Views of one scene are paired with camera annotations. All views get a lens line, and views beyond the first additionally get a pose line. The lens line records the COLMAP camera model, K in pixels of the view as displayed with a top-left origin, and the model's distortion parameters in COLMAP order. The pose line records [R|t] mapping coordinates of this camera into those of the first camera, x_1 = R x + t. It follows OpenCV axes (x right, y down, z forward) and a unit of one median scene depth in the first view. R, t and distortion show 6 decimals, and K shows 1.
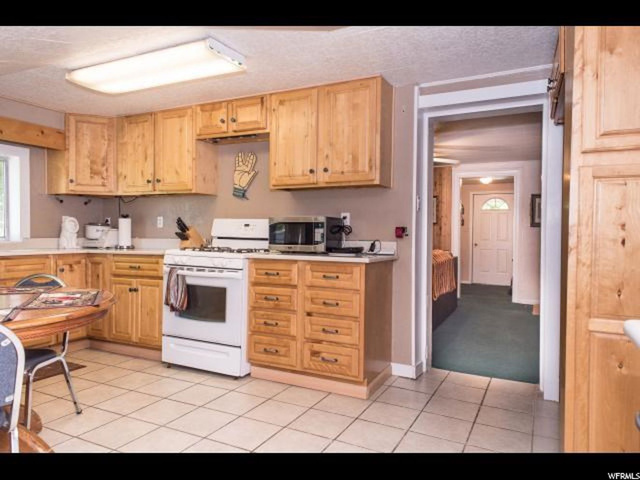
lens RADIAL K [[444.0, 0, 320.0], [0, 444.0, 240.0], [0, 0, 1]] dist [0.002113, -0.000619]
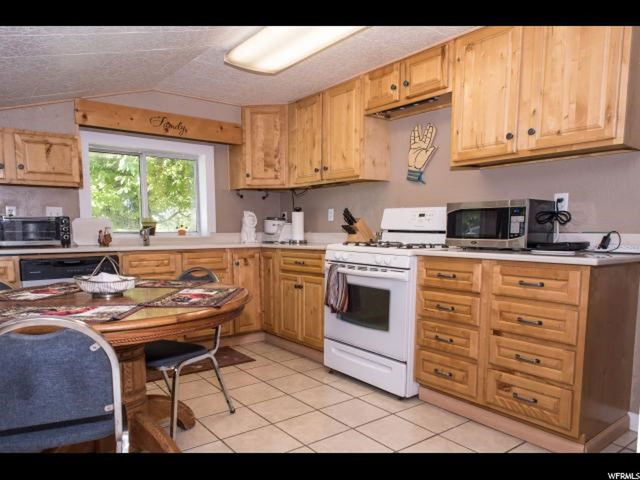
lens RADIAL K [[445.7, 0, 301.7], [0, 445.7, 273.9], [0, 0, 1]] dist [0.008464, -0.003499]
pose [[0.889196, 0.036583, -0.456061, 0.018590], [0.001413, 0.996574, 0.082695, 0.007128], [0.457524, -0.074176, 0.886098, 0.171510]]
